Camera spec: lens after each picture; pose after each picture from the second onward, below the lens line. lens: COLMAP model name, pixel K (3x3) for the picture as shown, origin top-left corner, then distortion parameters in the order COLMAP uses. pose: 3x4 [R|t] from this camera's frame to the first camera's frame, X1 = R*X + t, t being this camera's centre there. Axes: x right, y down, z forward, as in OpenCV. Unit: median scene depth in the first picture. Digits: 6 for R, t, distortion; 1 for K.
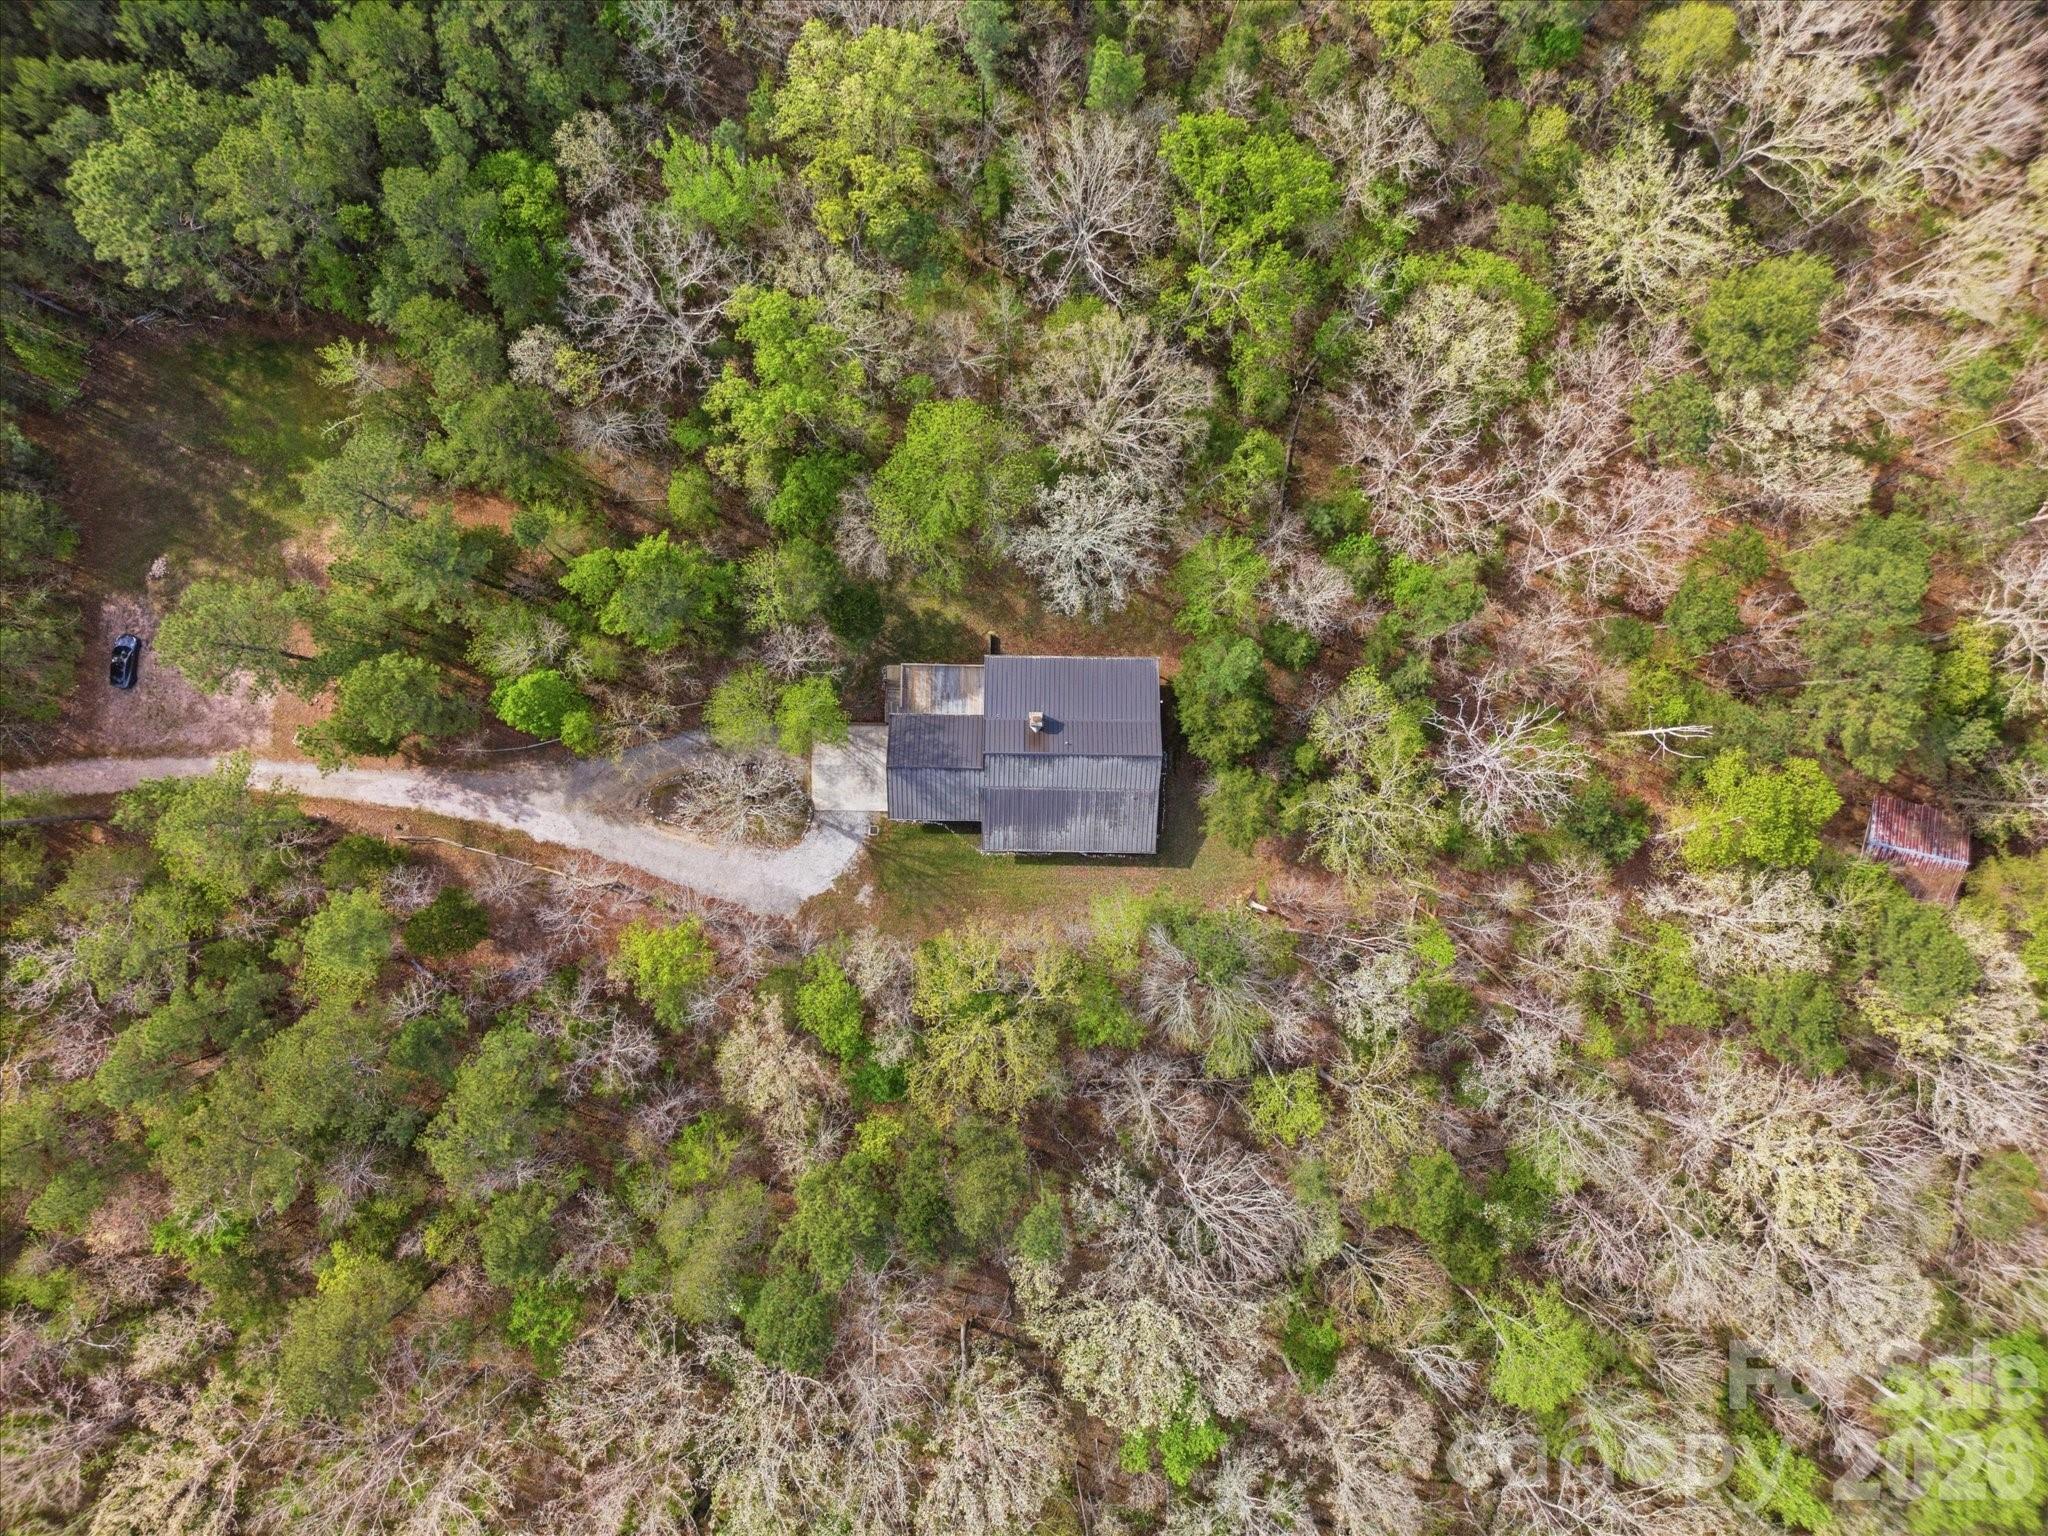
lens RADIAL K [[1009.1, 0, 1024.0], [0, 1009.1, 768.0], [0, 0, 1]] dist [-0.023090, 0.000596]
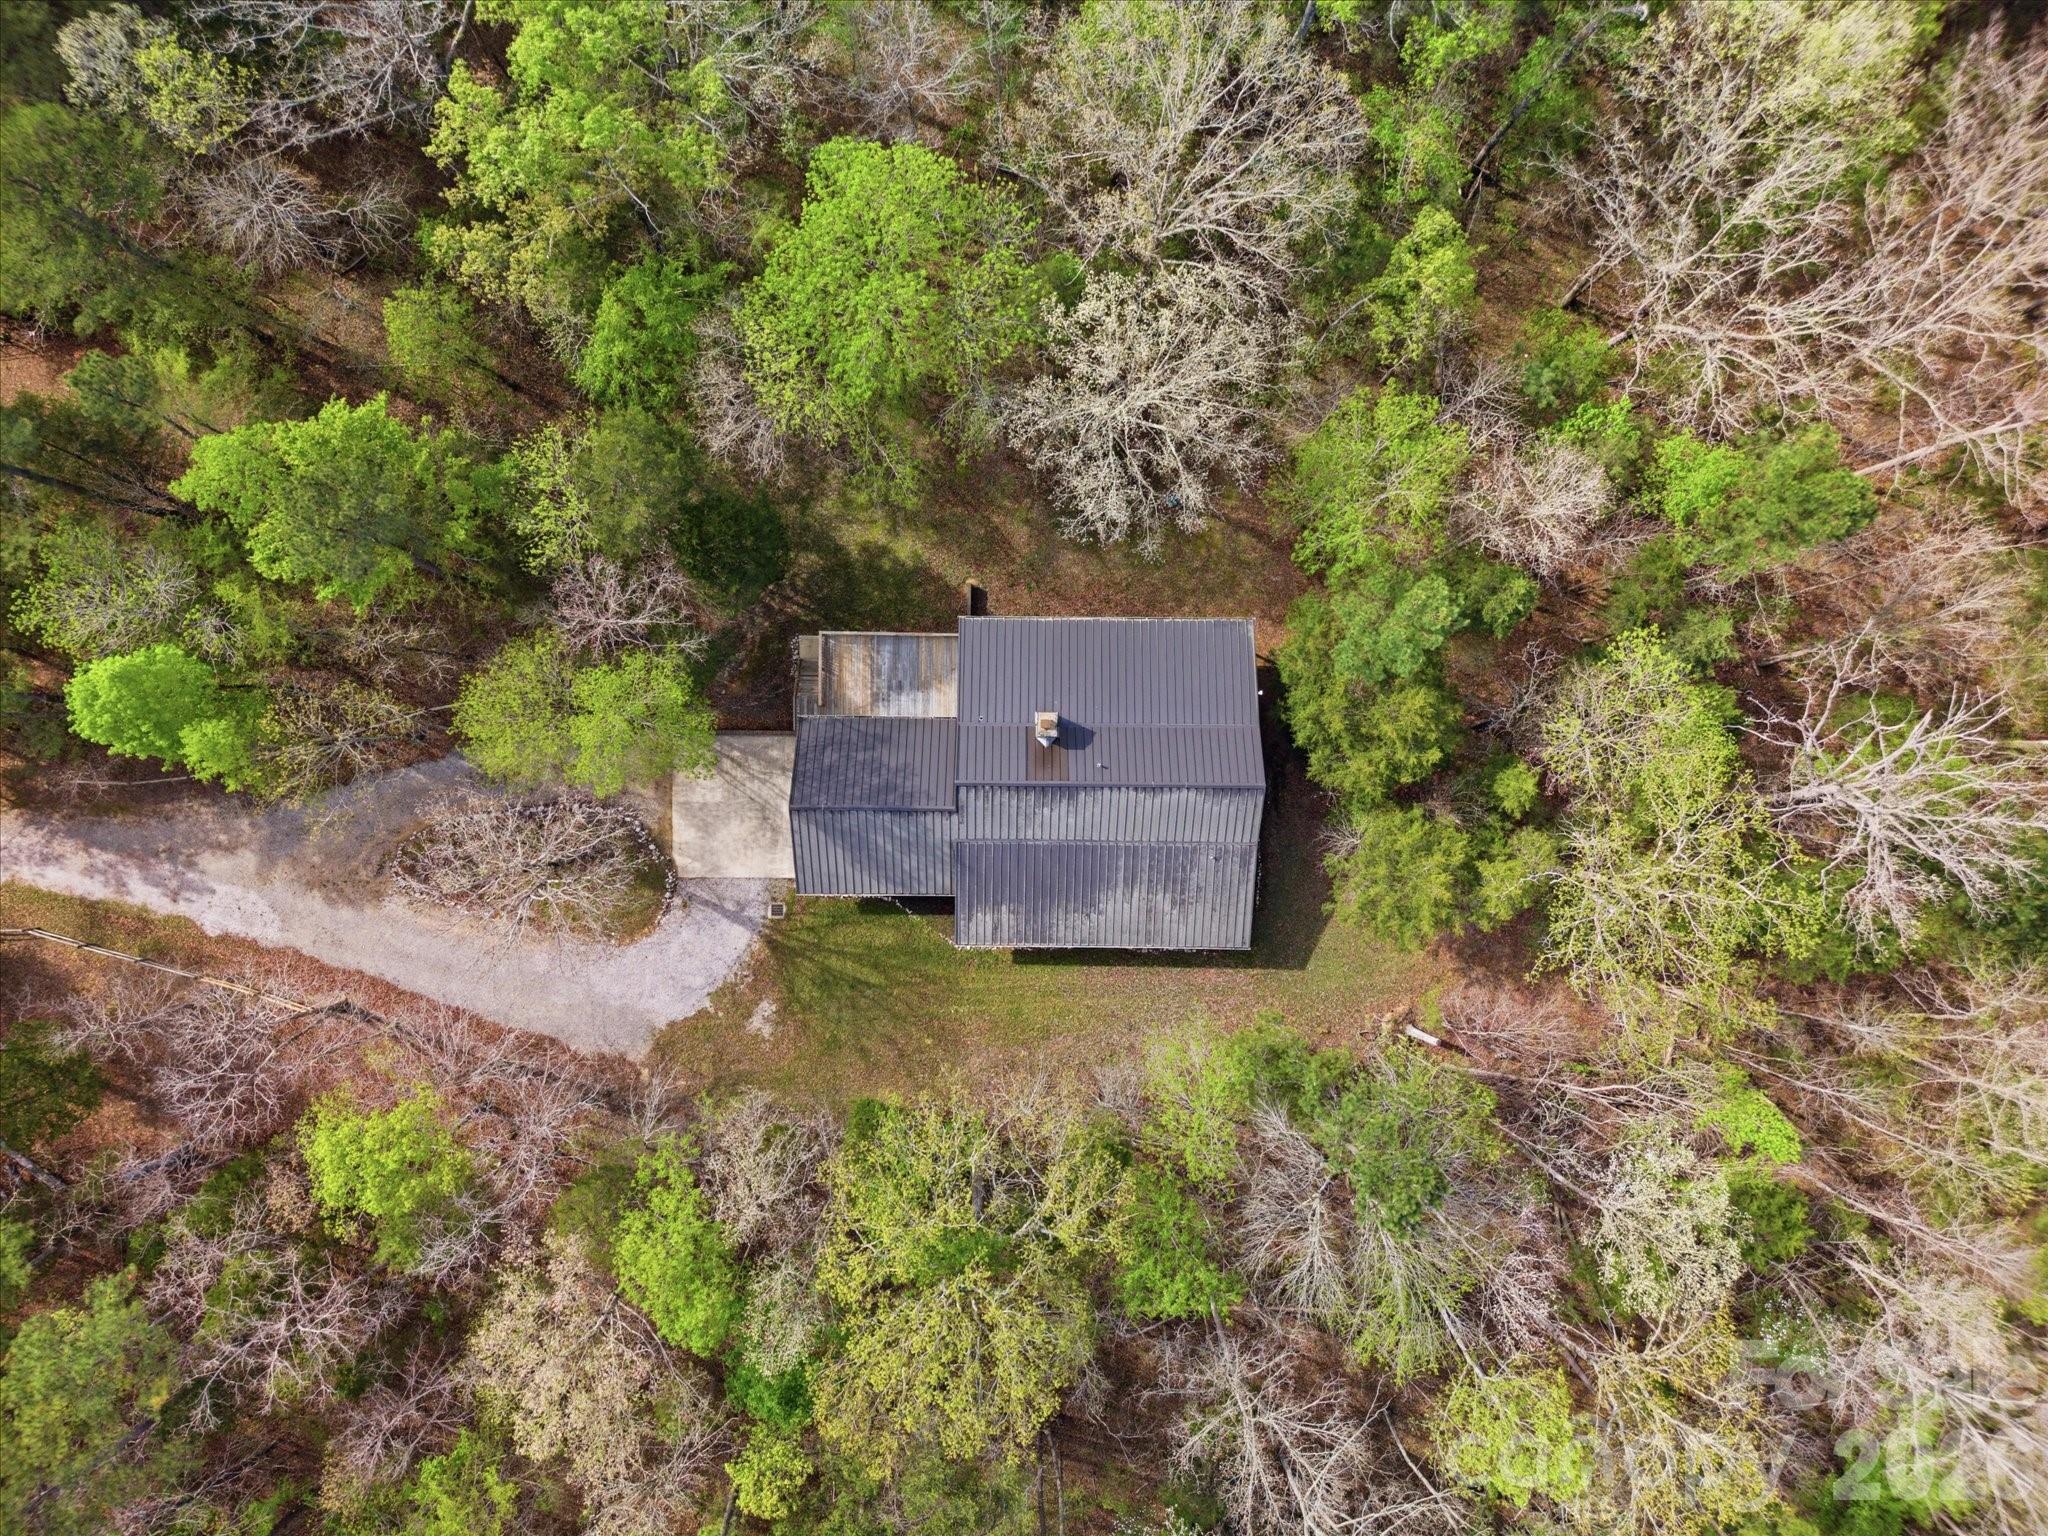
lens RADIAL K [[1009.1, 0, 1024.0], [0, 1009.1, 768.0], [0, 0, 1]] dist [-0.023090, 0.000596]
pose [[0.999944, -0.005917, -0.008724, 0.004103], [0.005988, 0.999949, 0.008182, -0.028726], [0.008675, -0.008234, 0.999928, 0.429100]]
